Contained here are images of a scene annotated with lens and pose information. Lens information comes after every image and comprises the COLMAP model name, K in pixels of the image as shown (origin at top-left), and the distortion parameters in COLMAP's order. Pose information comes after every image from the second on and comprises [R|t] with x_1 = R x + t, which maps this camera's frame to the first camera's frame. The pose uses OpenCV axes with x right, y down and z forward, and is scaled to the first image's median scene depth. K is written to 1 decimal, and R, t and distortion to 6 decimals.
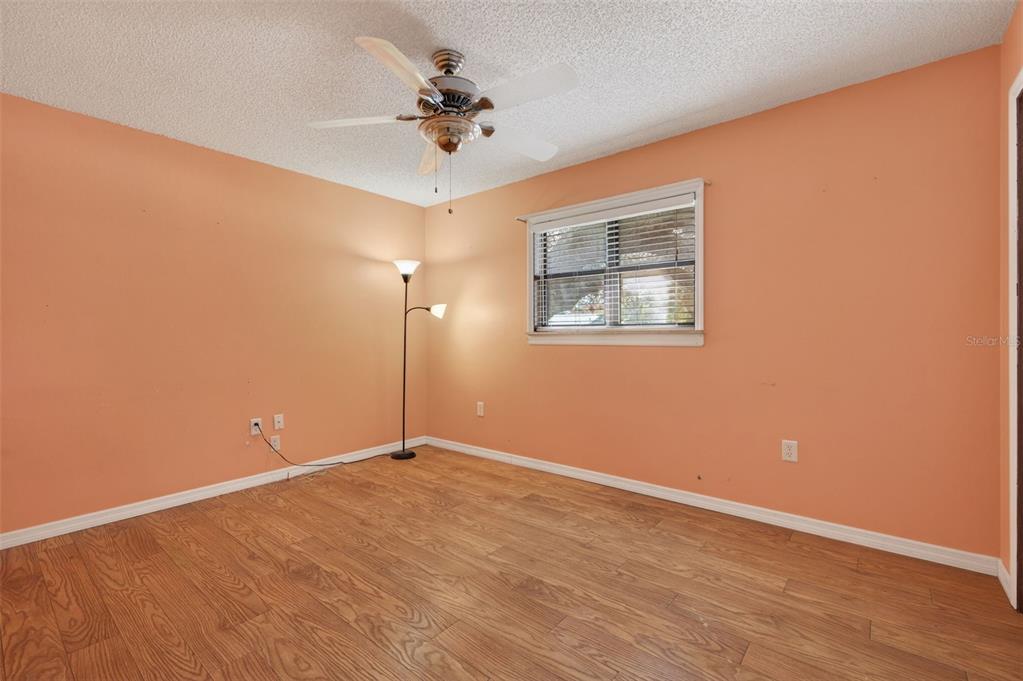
lens RADIAL K [[450.4, 0, 511.1], [0, 450.4, 331.8], [0, 0, 1]] dist [-0.000373, 0.000060]
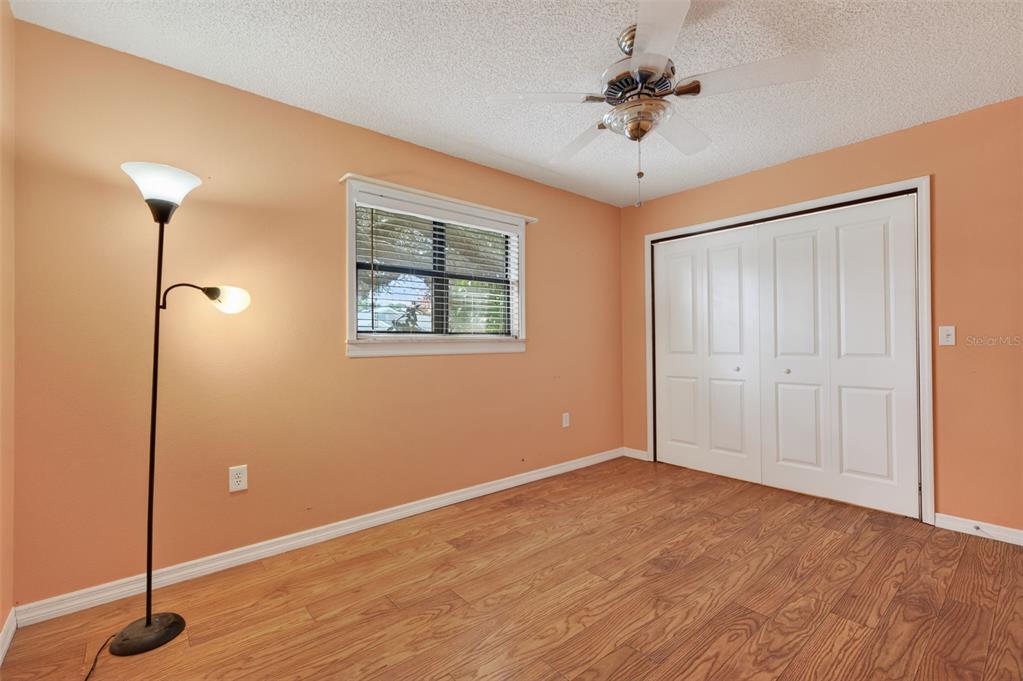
lens RADIAL K [[443.5, 0, 514.1], [0, 443.5, 341.0], [0, 0, 1]] dist [-0.000315, -0.000034]
pose [[0.184887, 0.003488, 0.982754, -0.769760], [0.003644, 0.999984, -0.004235, 0.007231], [-0.982753, 0.004364, 0.184872, 0.800709]]
